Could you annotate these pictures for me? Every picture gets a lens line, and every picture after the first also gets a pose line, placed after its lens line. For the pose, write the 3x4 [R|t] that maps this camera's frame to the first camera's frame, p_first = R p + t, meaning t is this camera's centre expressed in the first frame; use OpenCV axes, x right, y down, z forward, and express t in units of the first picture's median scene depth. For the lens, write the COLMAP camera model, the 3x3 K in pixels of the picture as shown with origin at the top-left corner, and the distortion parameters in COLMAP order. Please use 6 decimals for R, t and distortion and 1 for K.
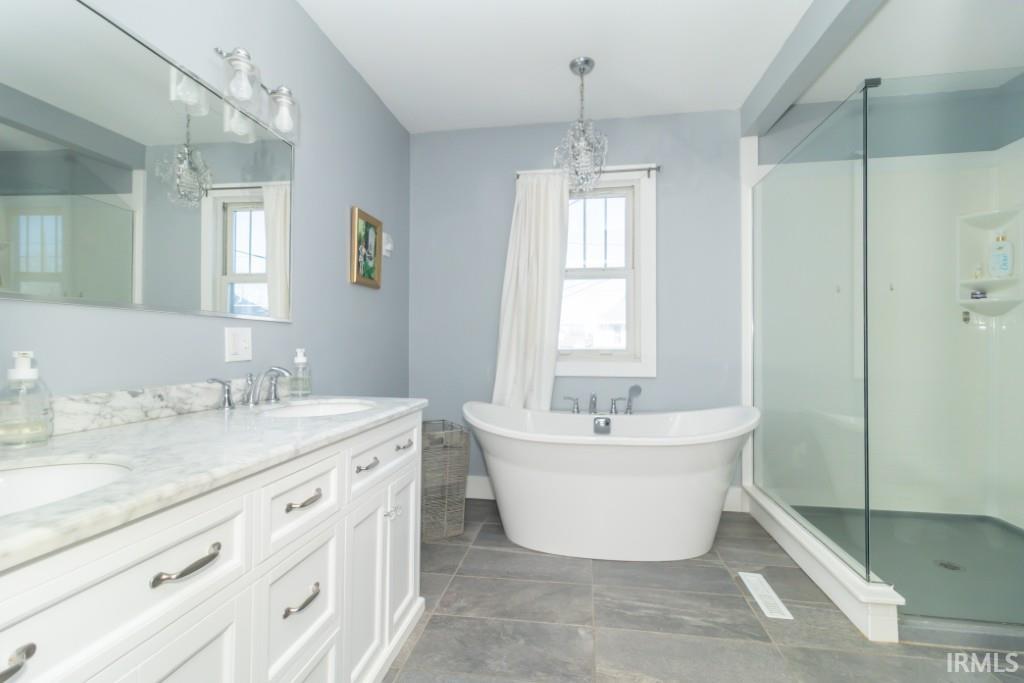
lens RADIAL K [[480.6, 0, 514.6], [0, 480.6, 334.1], [0, 0, 1]] dist [0.001411, -0.000107]
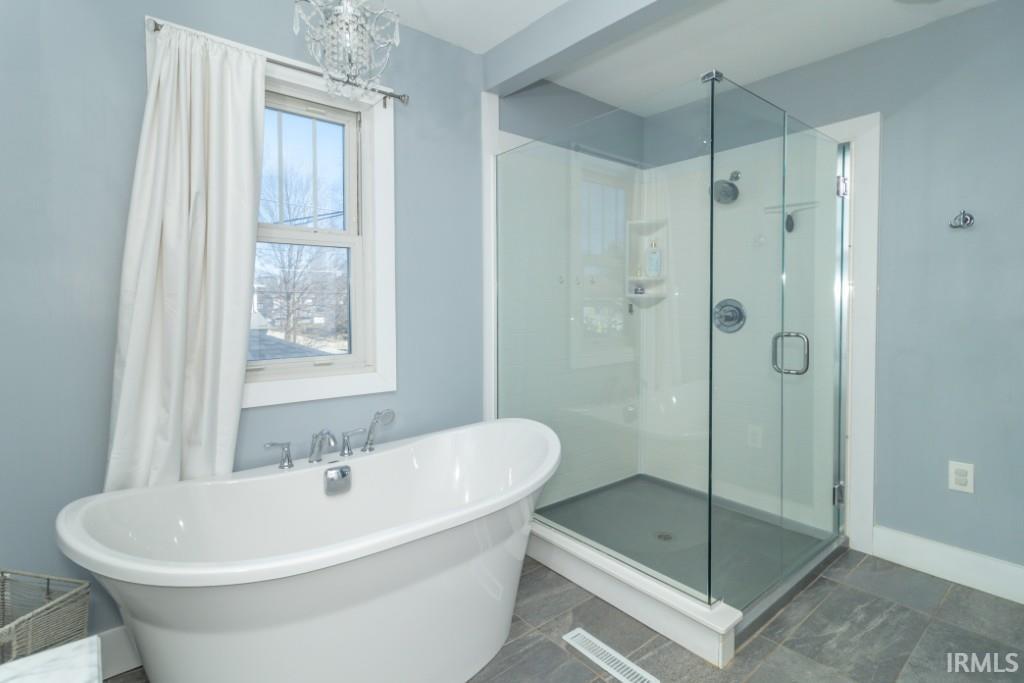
lens RADIAL K [[499.0, 0, 511.7], [0, 499.0, 314.6], [0, 0, 1]] dist [0.000354, -0.000057]
pose [[0.661978, -0.012720, 0.749415, -0.162920], [-0.015146, 0.999425, 0.030343, -0.053647], [-0.749370, -0.031437, 0.661405, 0.411622]]
